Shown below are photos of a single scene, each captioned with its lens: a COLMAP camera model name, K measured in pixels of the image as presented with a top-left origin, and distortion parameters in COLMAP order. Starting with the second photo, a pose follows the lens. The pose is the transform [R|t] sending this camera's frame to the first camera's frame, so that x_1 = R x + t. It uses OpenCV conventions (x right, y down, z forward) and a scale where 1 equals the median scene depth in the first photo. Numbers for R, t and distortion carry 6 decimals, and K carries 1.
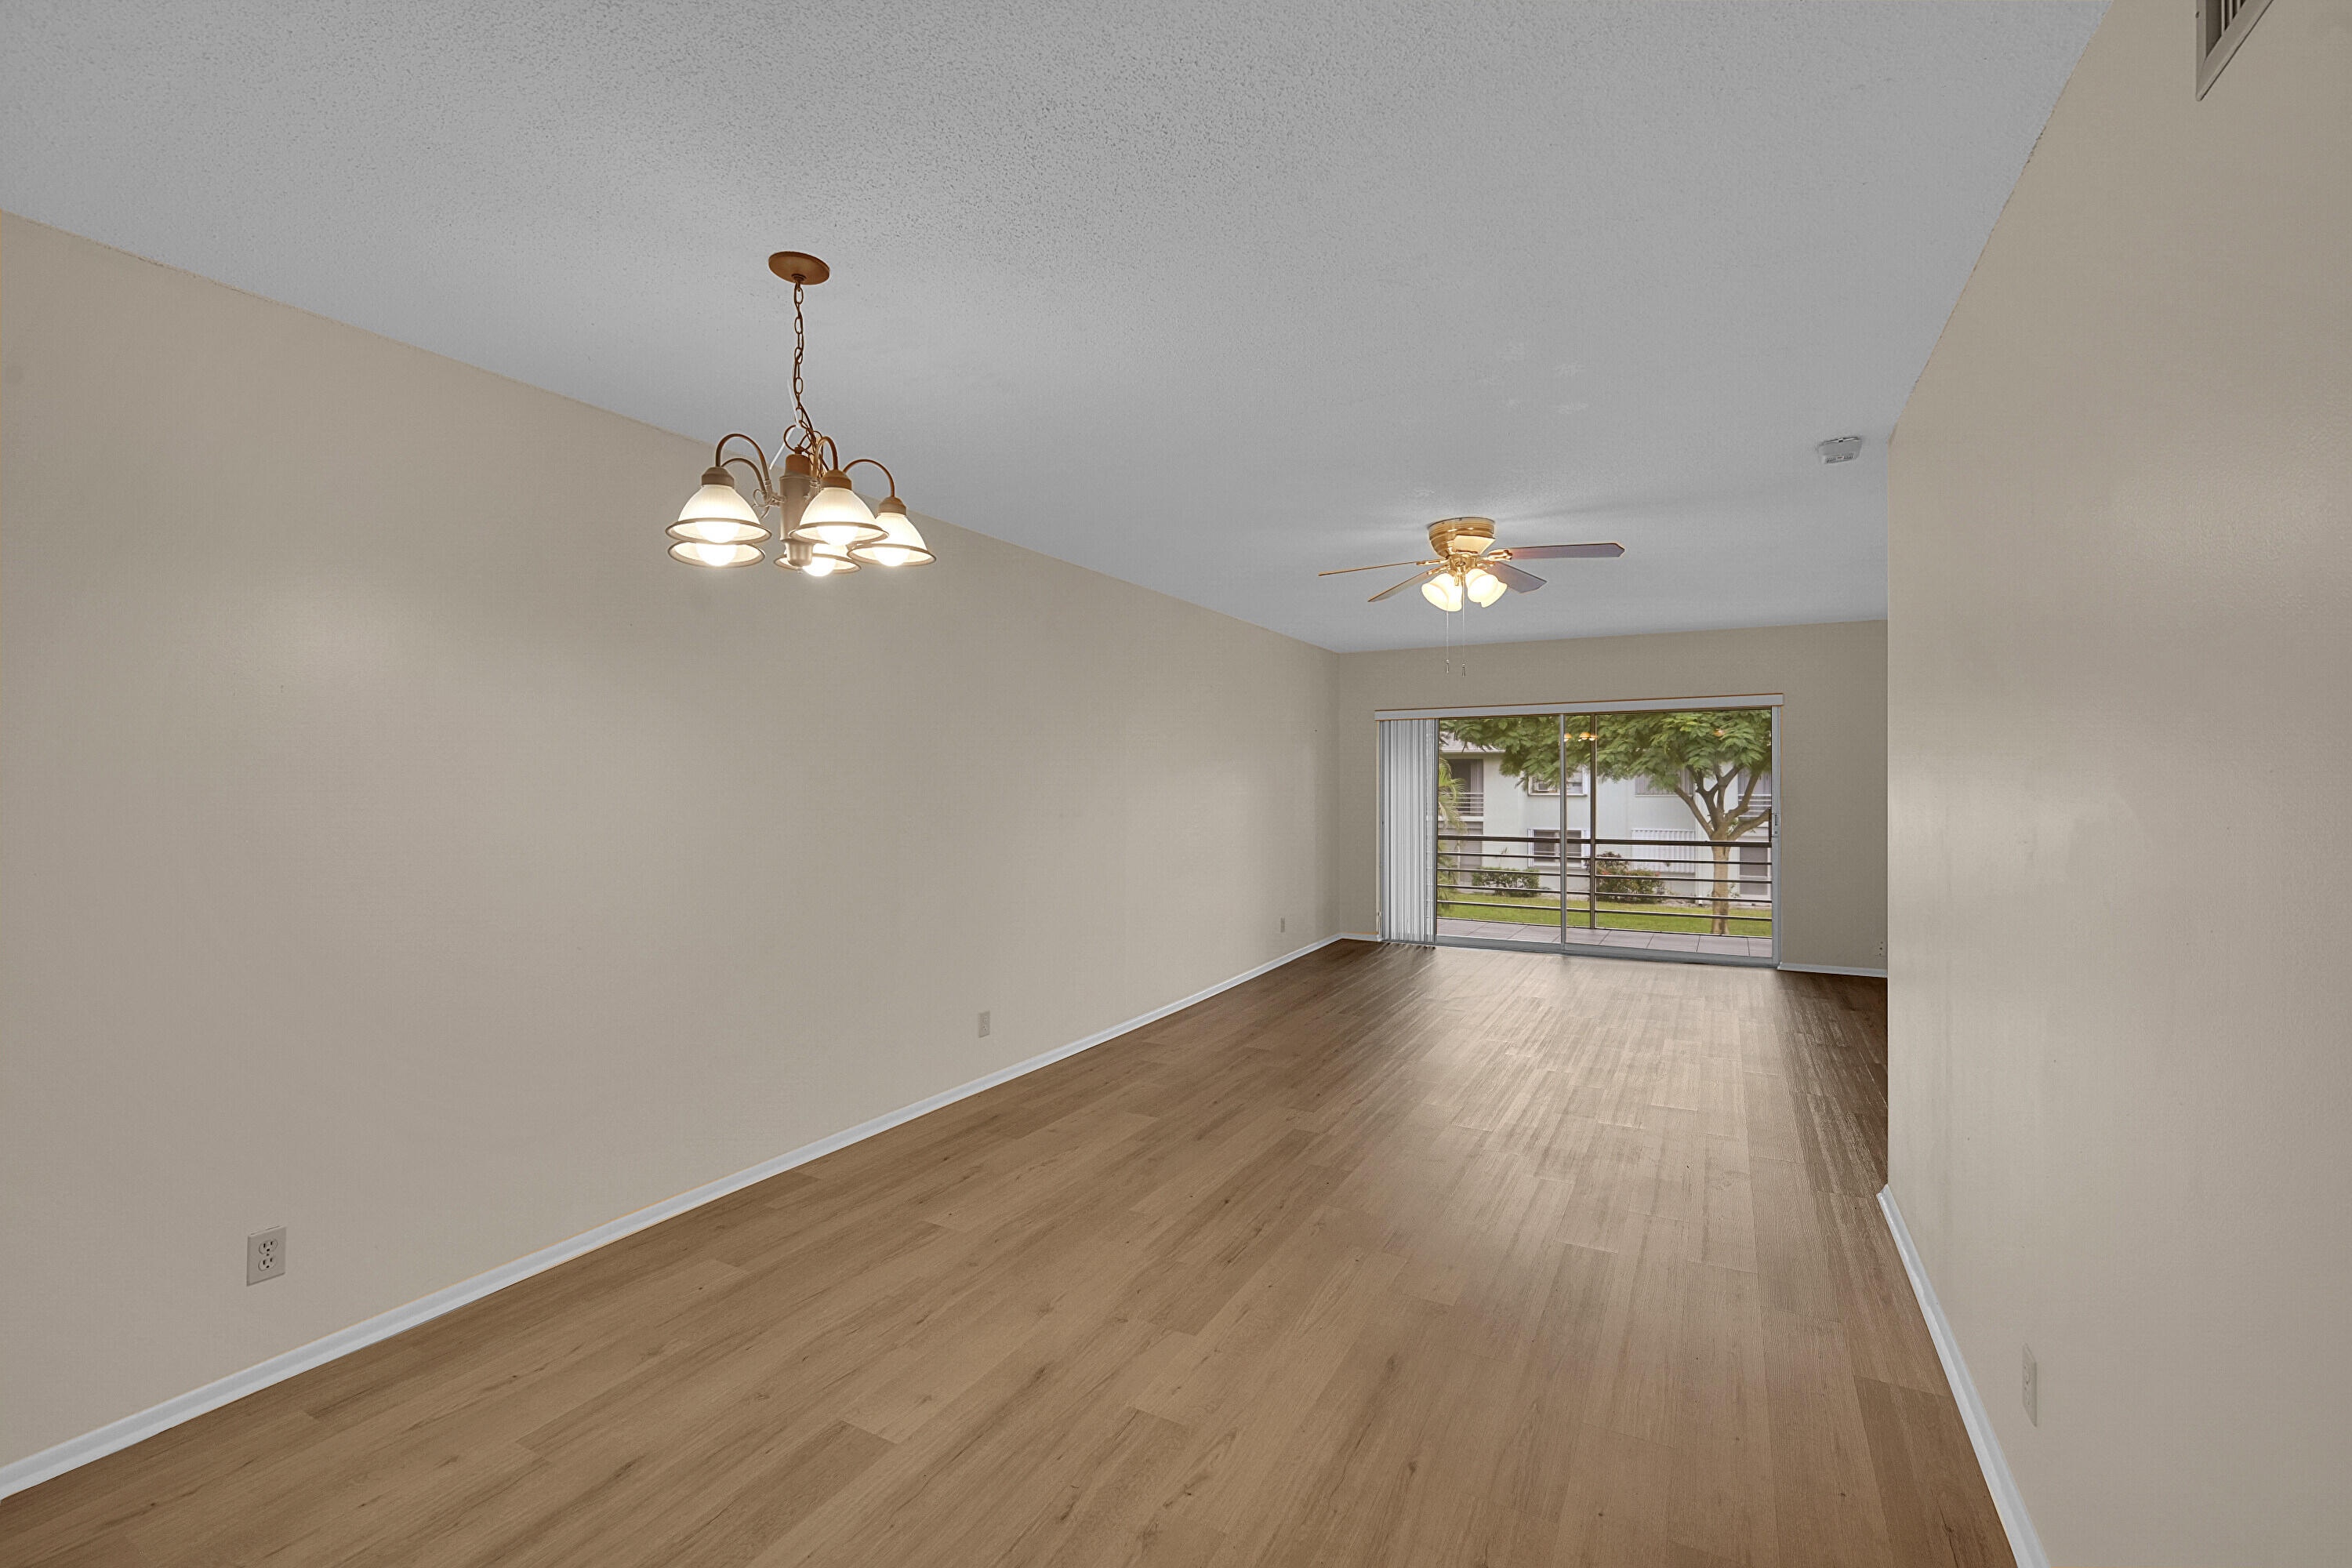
lens RADIAL K [[987.7, 0, 1198.5], [0, 987.7, 799.6], [0, 0, 1]] dist [-0.000441, -0.001230]
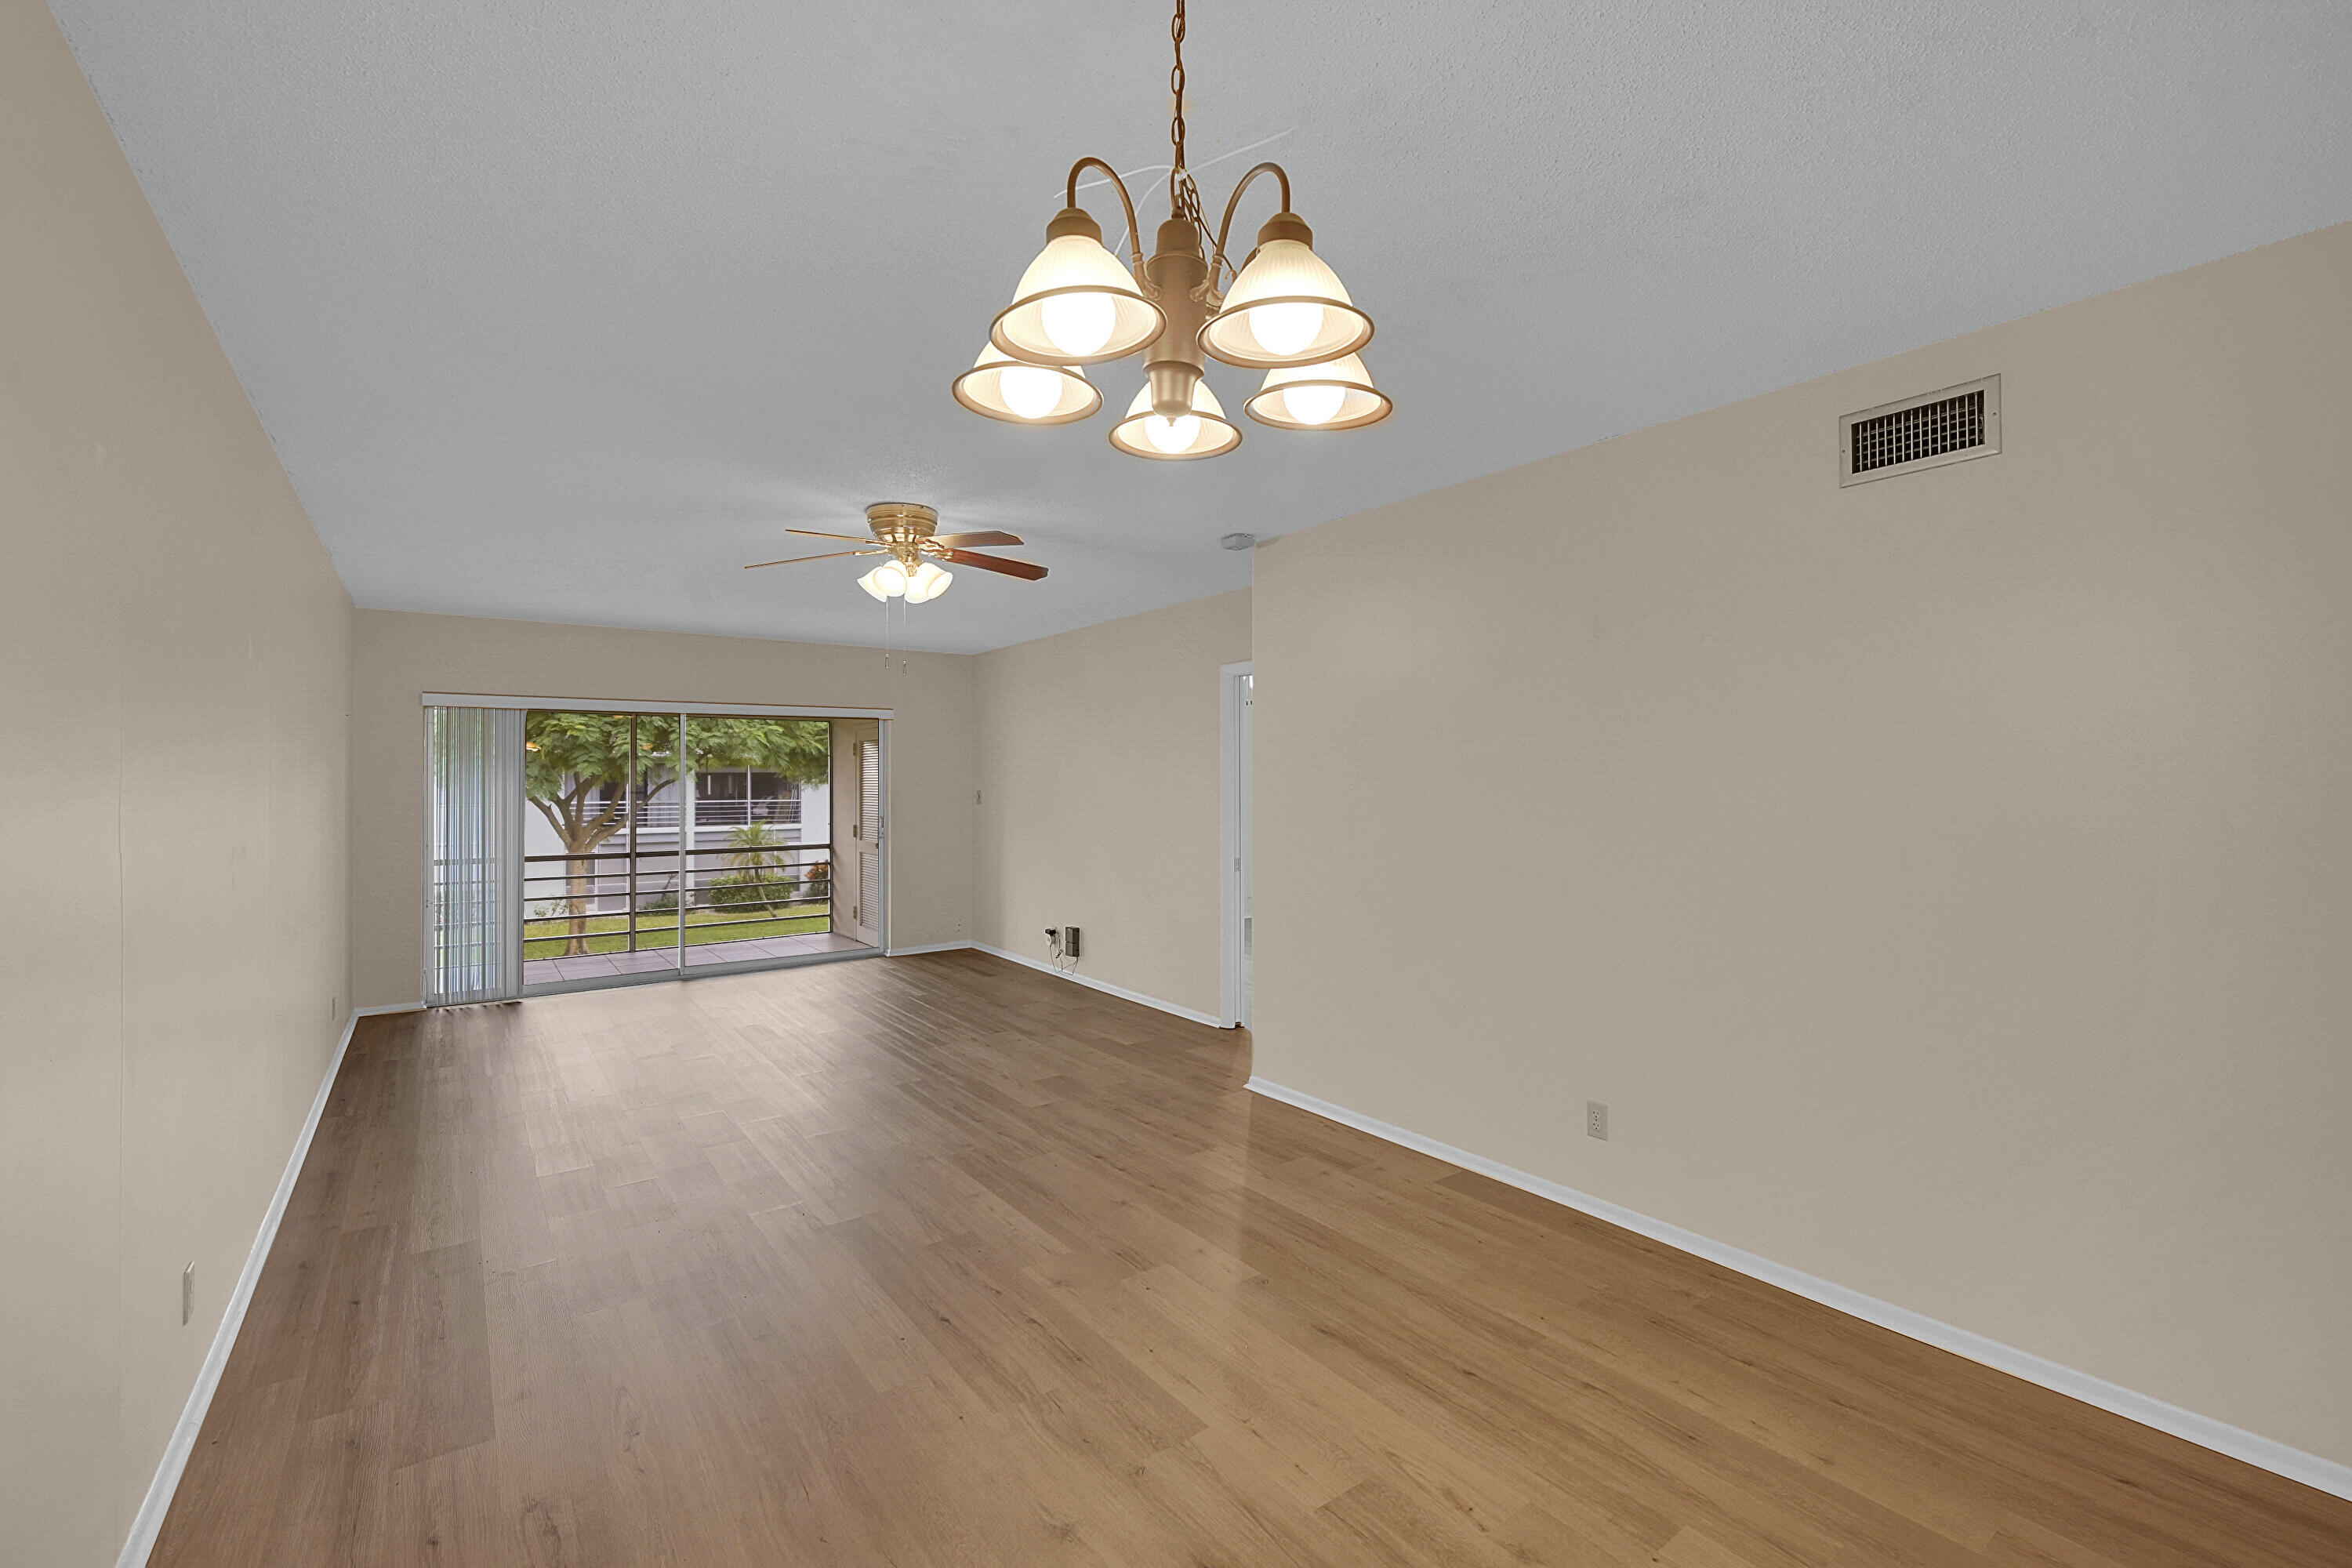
lens RADIAL K [[987.7, 0, 1174.3], [0, 987.7, 779.3], [0, 0, 1]] dist [-0.000441, -0.001230]
pose [[0.436784, 0.004224, 0.899556, -0.450224], [0.021332, 0.999659, -0.015052, -0.005787], [-0.899313, 0.025764, 0.436545, 0.360080]]
